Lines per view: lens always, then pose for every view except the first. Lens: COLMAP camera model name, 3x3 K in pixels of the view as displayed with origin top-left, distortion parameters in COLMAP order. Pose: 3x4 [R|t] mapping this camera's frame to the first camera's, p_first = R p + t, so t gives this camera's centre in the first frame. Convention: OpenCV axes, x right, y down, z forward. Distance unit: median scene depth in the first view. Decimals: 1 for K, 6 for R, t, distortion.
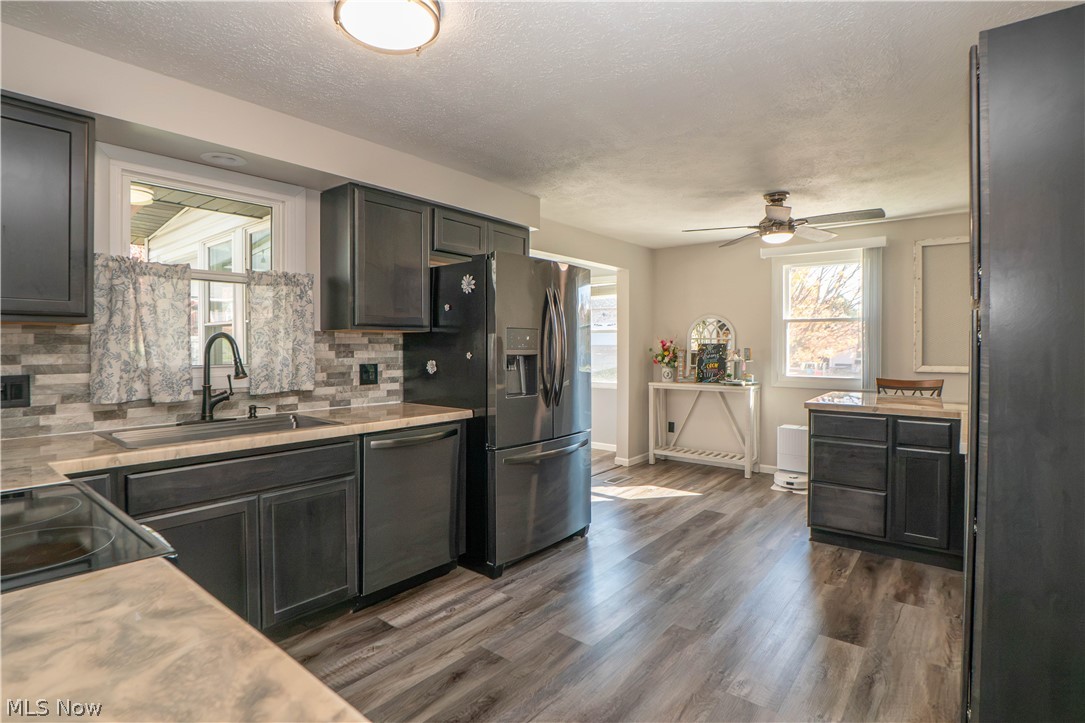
lens RADIAL K [[547.6, 0, 511.0], [0, 547.6, 326.6], [0, 0, 1]] dist [-0.024565, 0.000402]
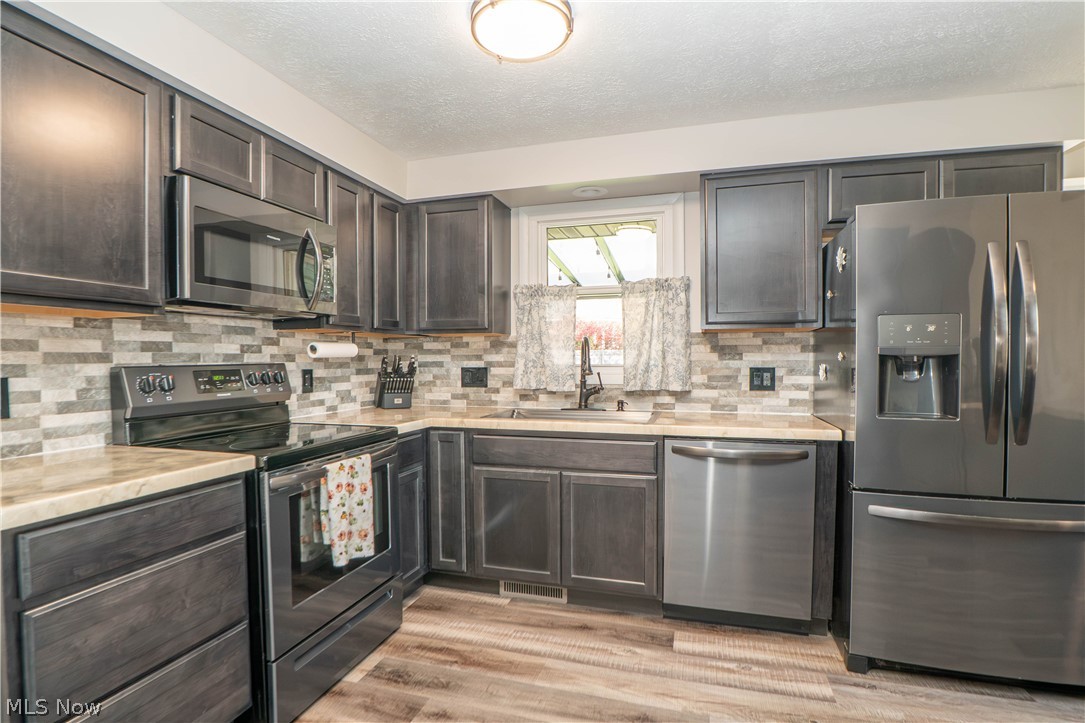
lens RADIAL K [[527.6, 0, 547.4], [0, 527.6, 351.6], [0, 0, 1]] dist [-0.014342, -0.000258]
pose [[0.421754, -0.011859, -0.906633, 0.443714], [0.032748, 0.999461, 0.002161, 0.034768], [0.906119, -0.030602, 0.421915, 0.384352]]
